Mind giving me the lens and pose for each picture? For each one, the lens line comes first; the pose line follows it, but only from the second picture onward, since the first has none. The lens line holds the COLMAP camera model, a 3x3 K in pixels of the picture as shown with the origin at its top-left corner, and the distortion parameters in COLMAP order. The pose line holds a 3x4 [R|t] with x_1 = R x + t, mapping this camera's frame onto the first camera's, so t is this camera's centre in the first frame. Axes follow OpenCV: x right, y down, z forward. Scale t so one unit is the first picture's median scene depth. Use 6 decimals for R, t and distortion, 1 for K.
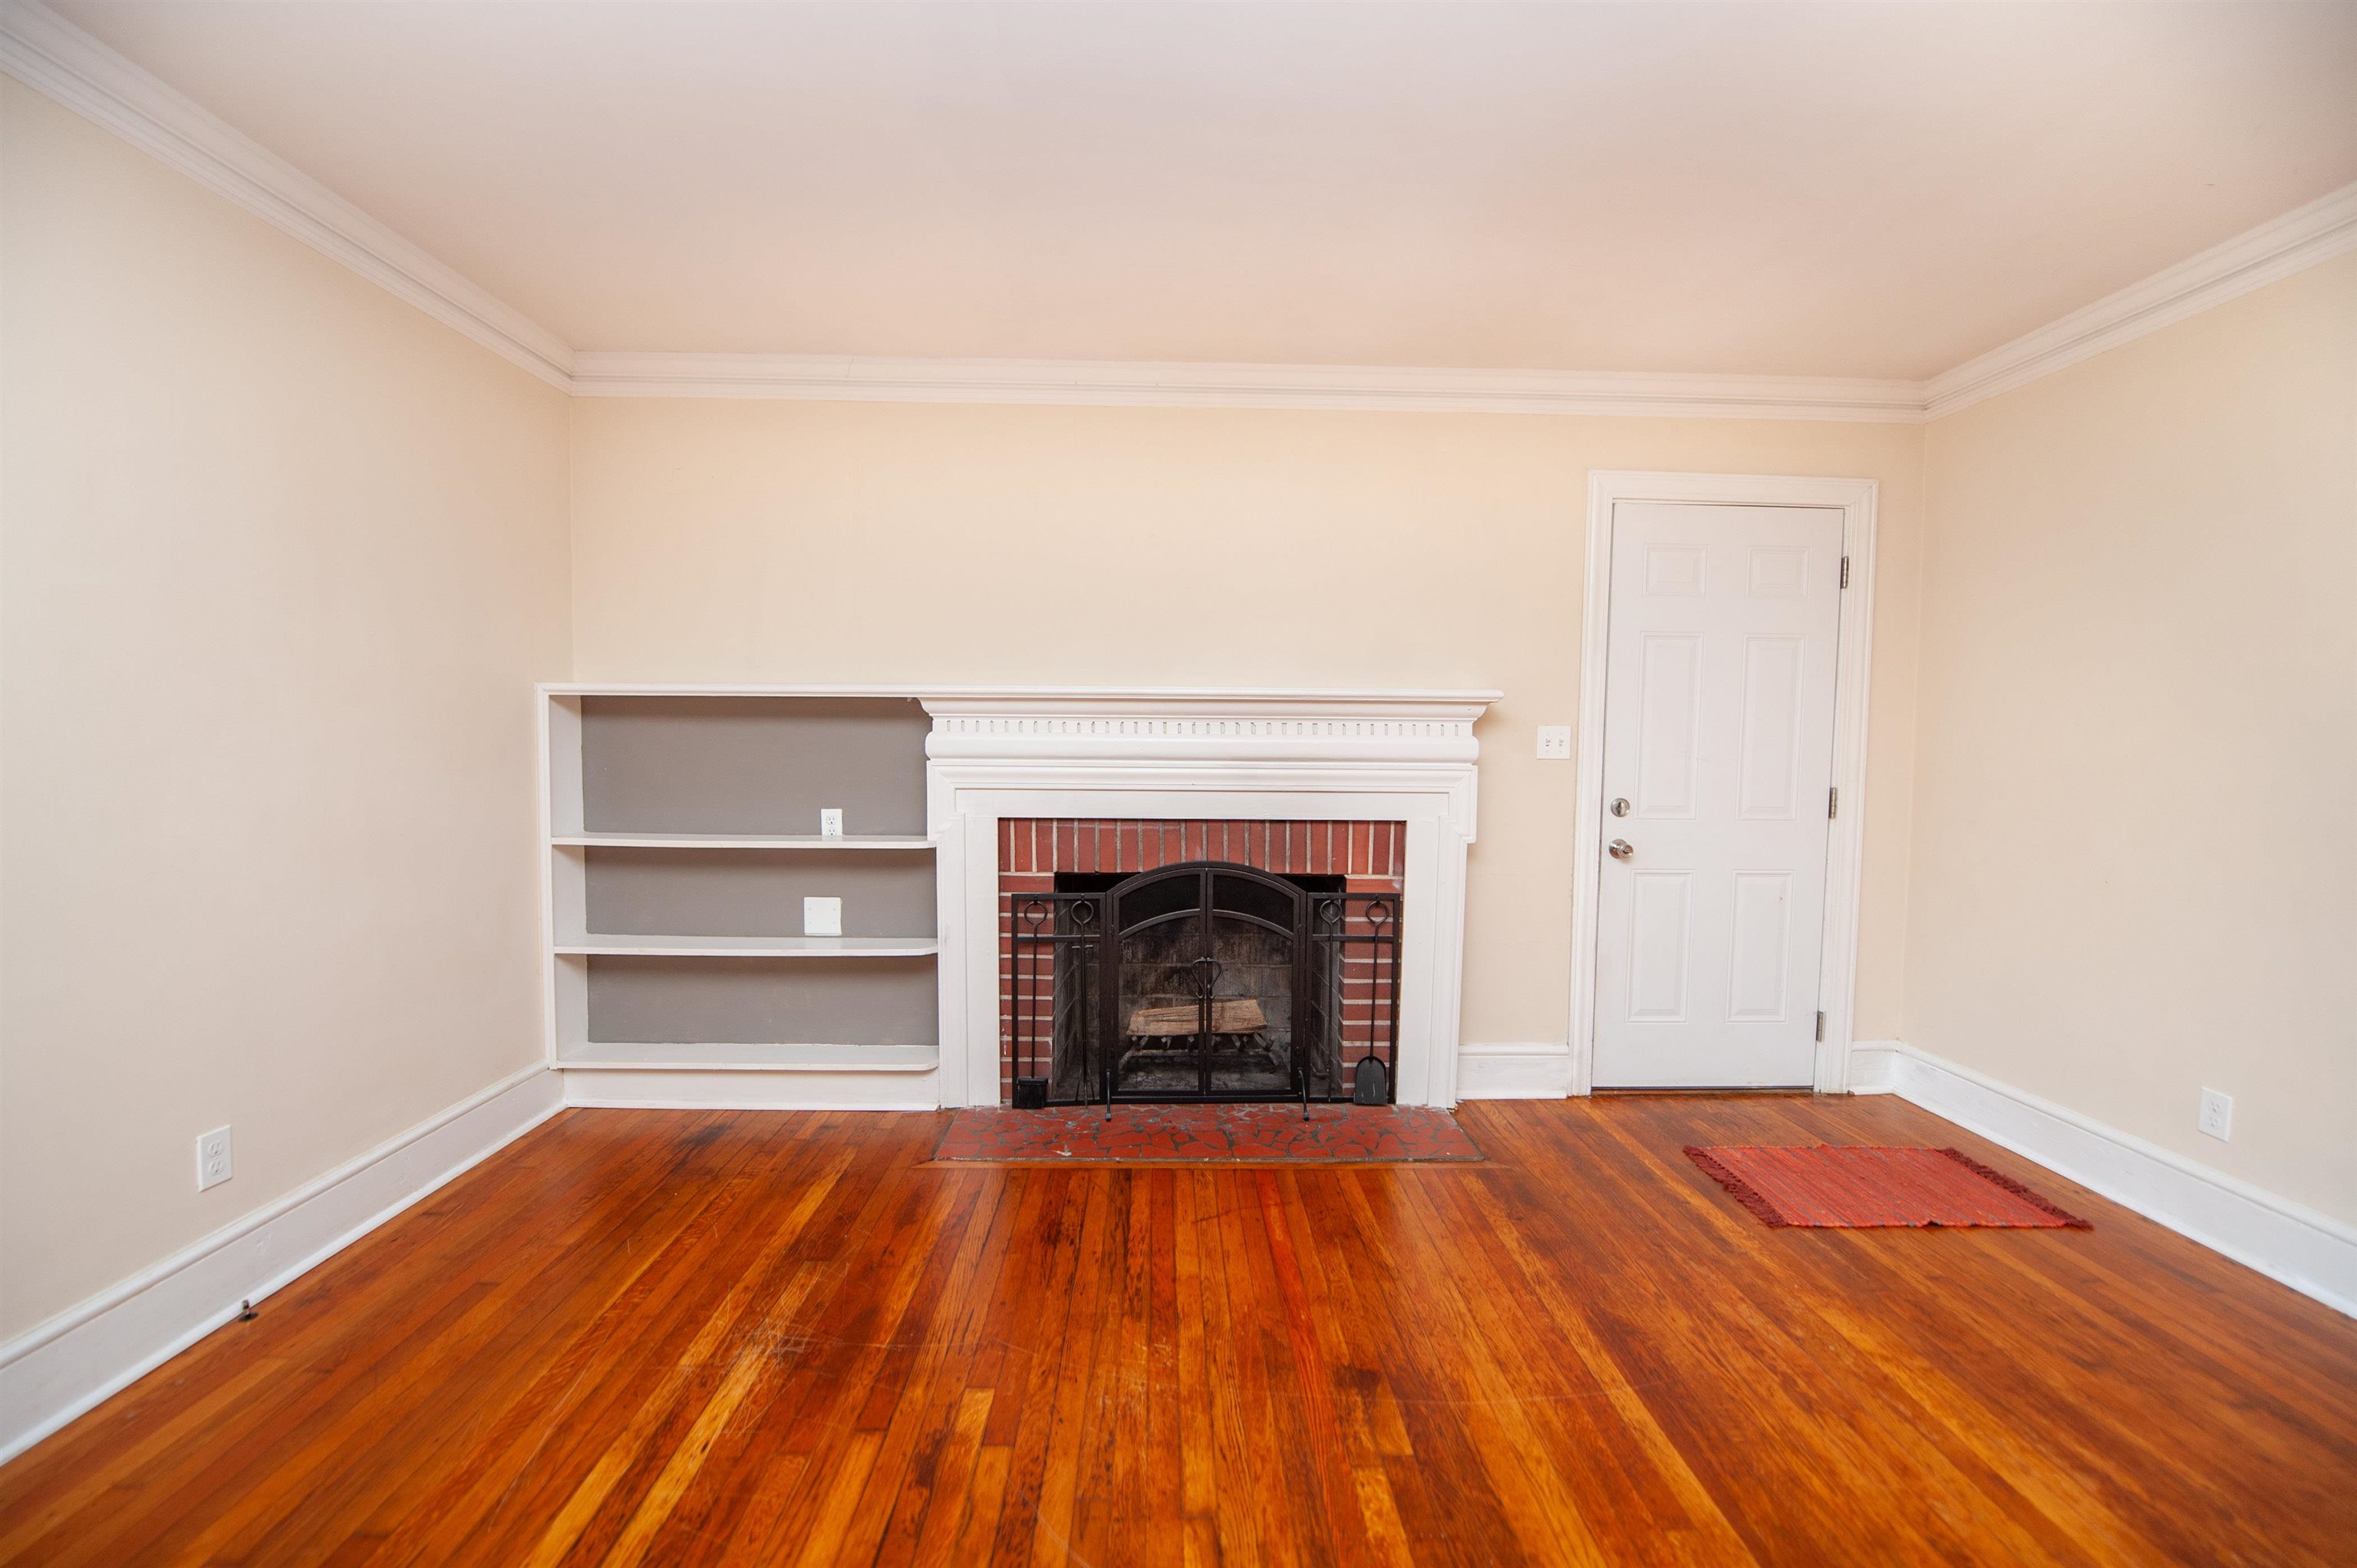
lens RADIAL K [[944.1, 0, 1184.9], [0, 944.1, 798.3], [0, 0, 1]] dist [-0.016518, -0.003080]
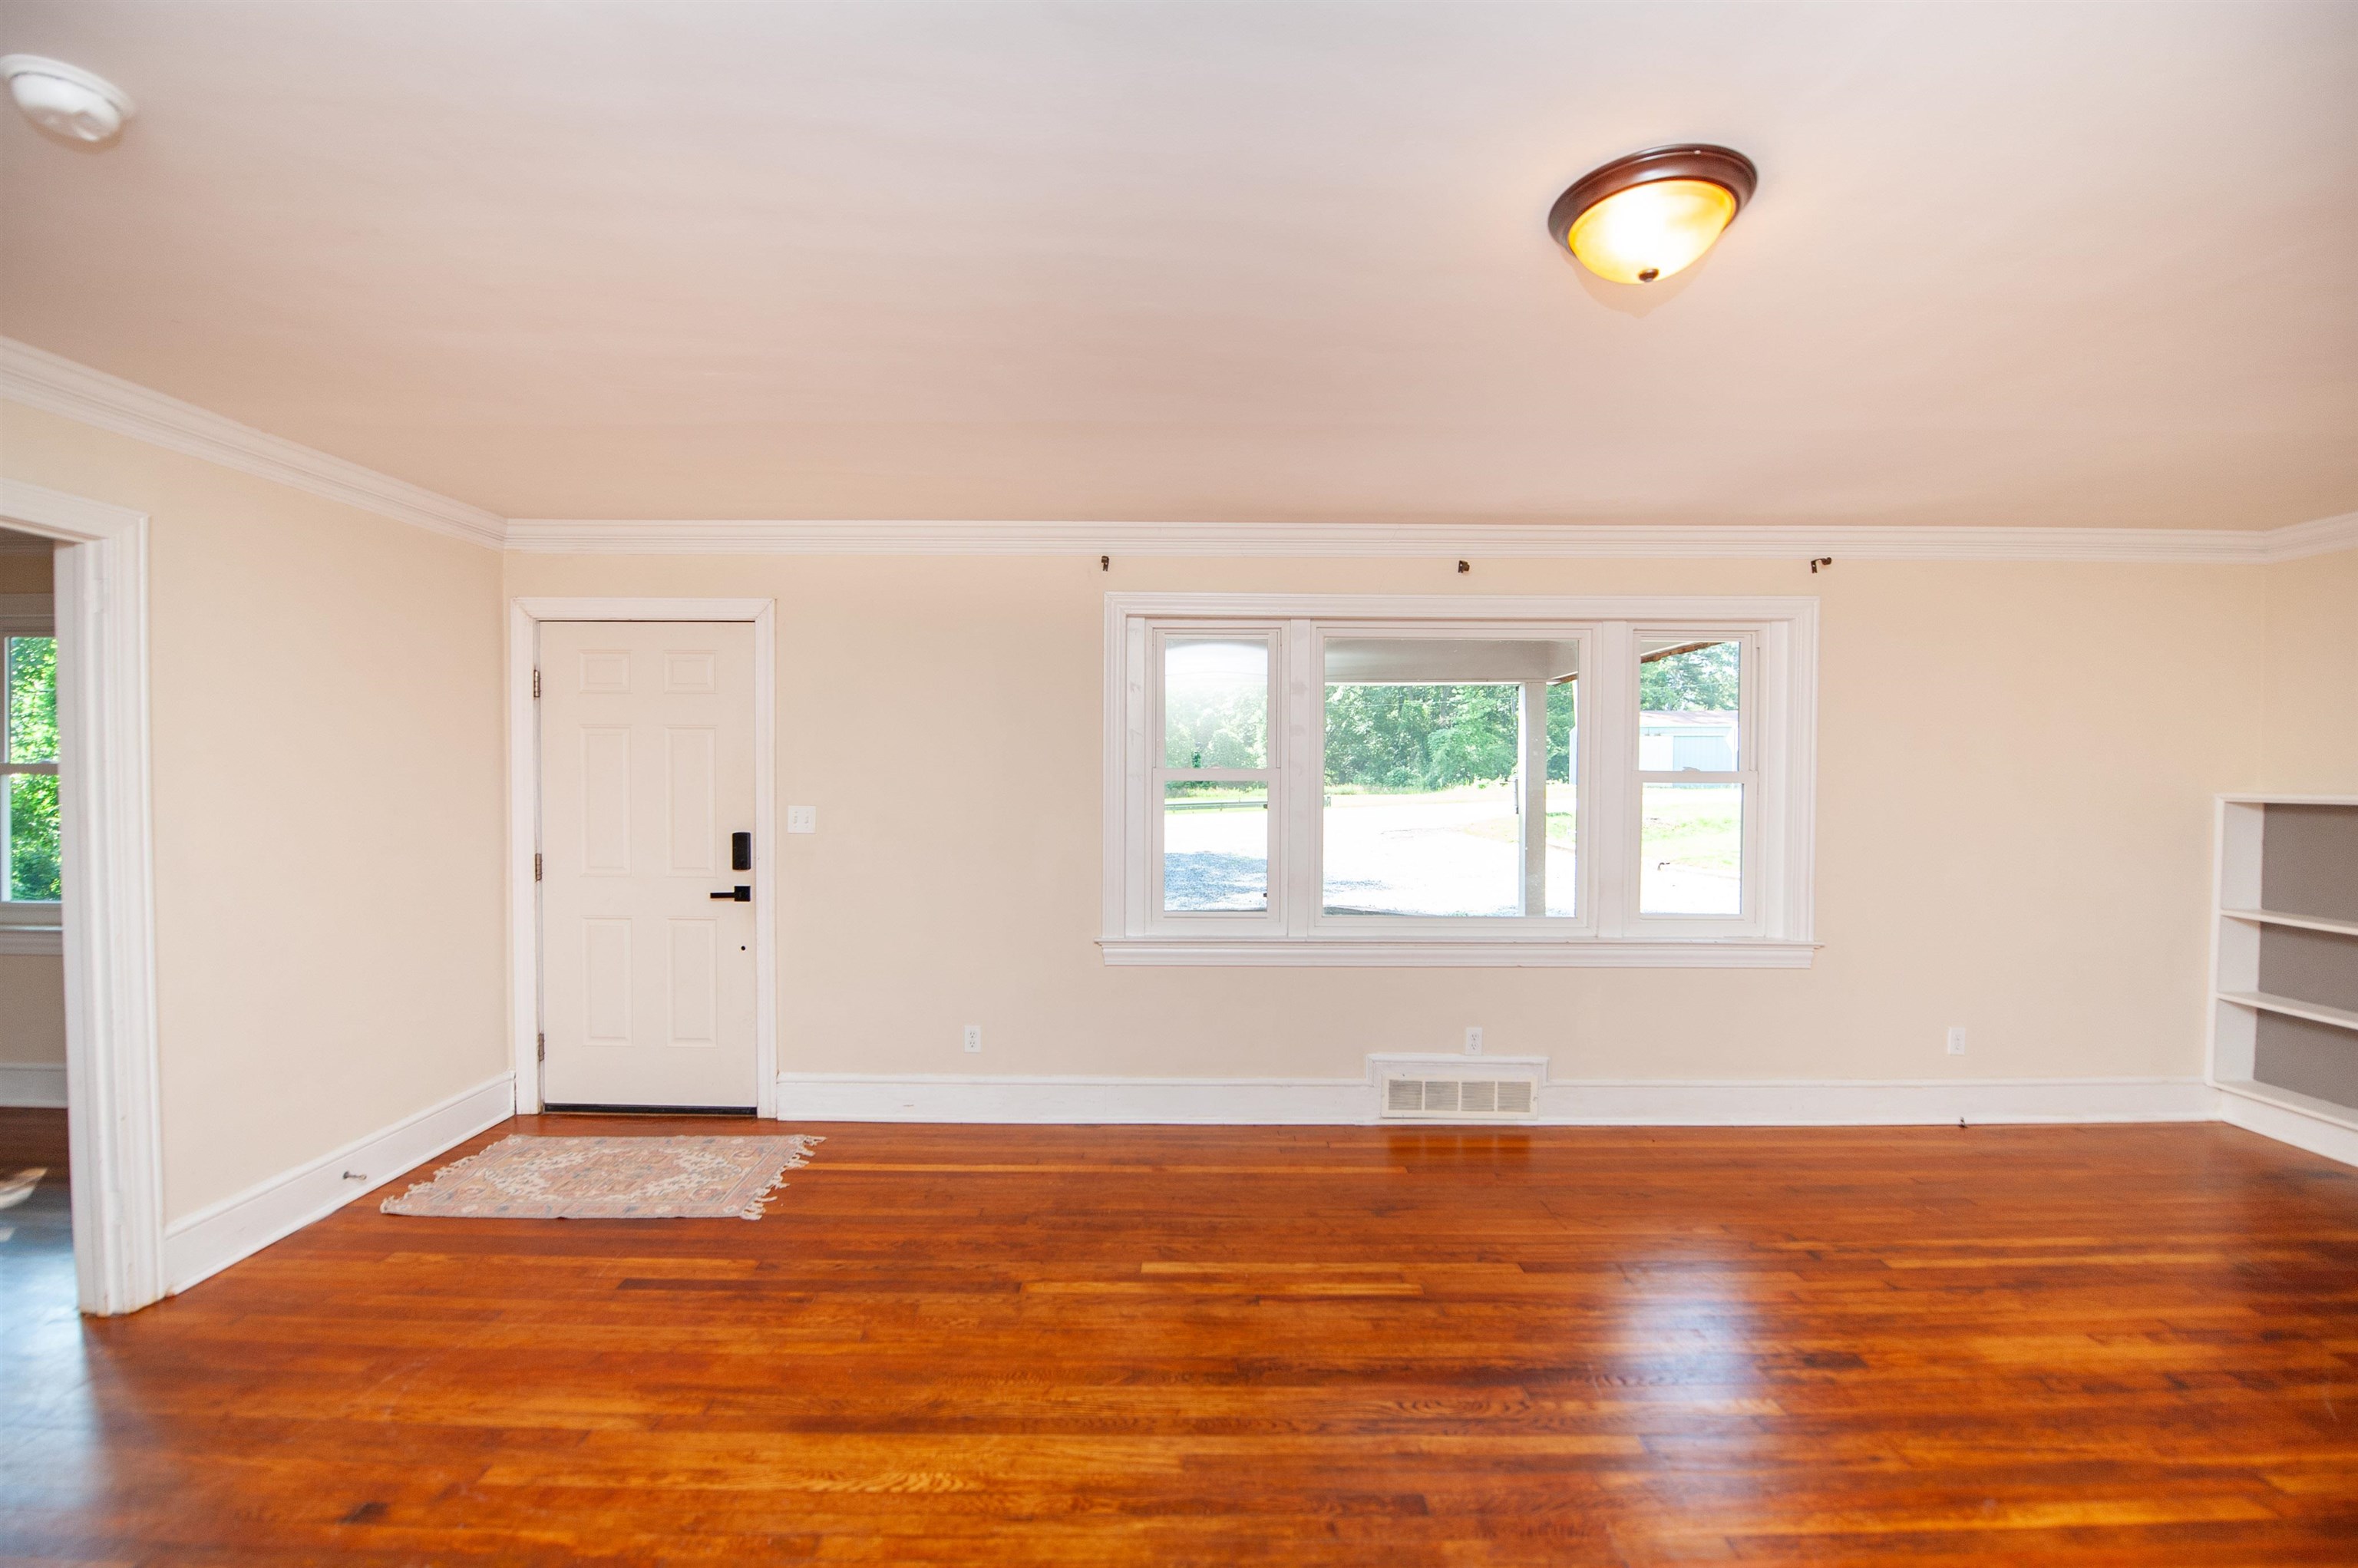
lens RADIAL K [[944.5, 0, 1163.3], [0, 944.5, 783.7], [0, 0, 1]] dist [-0.016518, -0.003080]
pose [[-0.048379, -0.000920, -0.998829, 0.659561], [-0.059167, 0.998246, 0.001947, -0.046929], [0.997075, 0.059192, -0.048348, -0.413010]]
